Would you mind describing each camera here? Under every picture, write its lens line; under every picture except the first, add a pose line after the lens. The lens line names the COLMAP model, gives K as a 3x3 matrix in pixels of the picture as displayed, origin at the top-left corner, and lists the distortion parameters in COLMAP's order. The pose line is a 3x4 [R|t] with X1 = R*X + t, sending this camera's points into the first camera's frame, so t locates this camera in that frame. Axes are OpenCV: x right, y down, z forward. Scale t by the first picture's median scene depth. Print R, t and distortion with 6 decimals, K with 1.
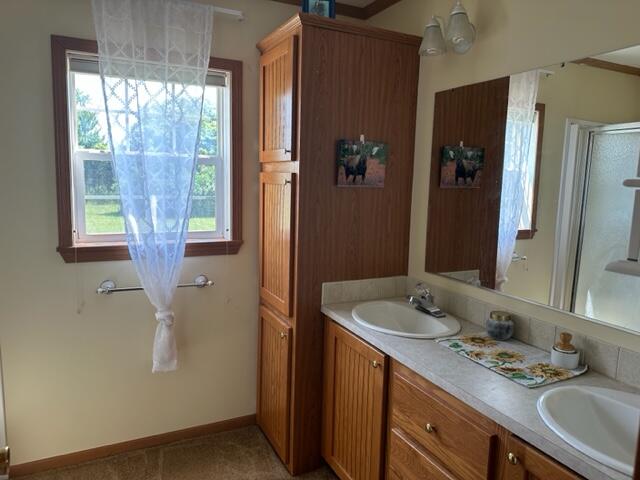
lens RADIAL K [[437.3, 0, 320.0], [0, 437.3, 240.0], [0, 0, 1]] dist [0.087077, -0.141322]
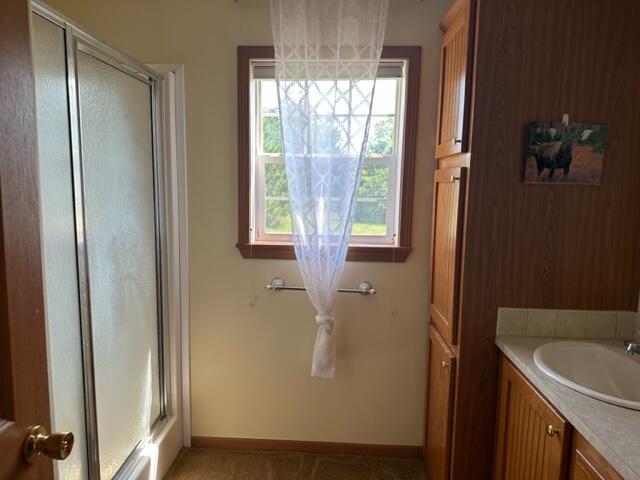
lens RADIAL K [[437.3, 0, 320.0], [0, 437.3, 240.0], [0, 0, 1]] dist [0.087077, -0.141322]
pose [[0.870891, 0.050053, -0.488921, 0.107619], [-0.061117, 0.998108, -0.006683, 0.002704], [0.487661, 0.035701, 0.872303, 0.151207]]
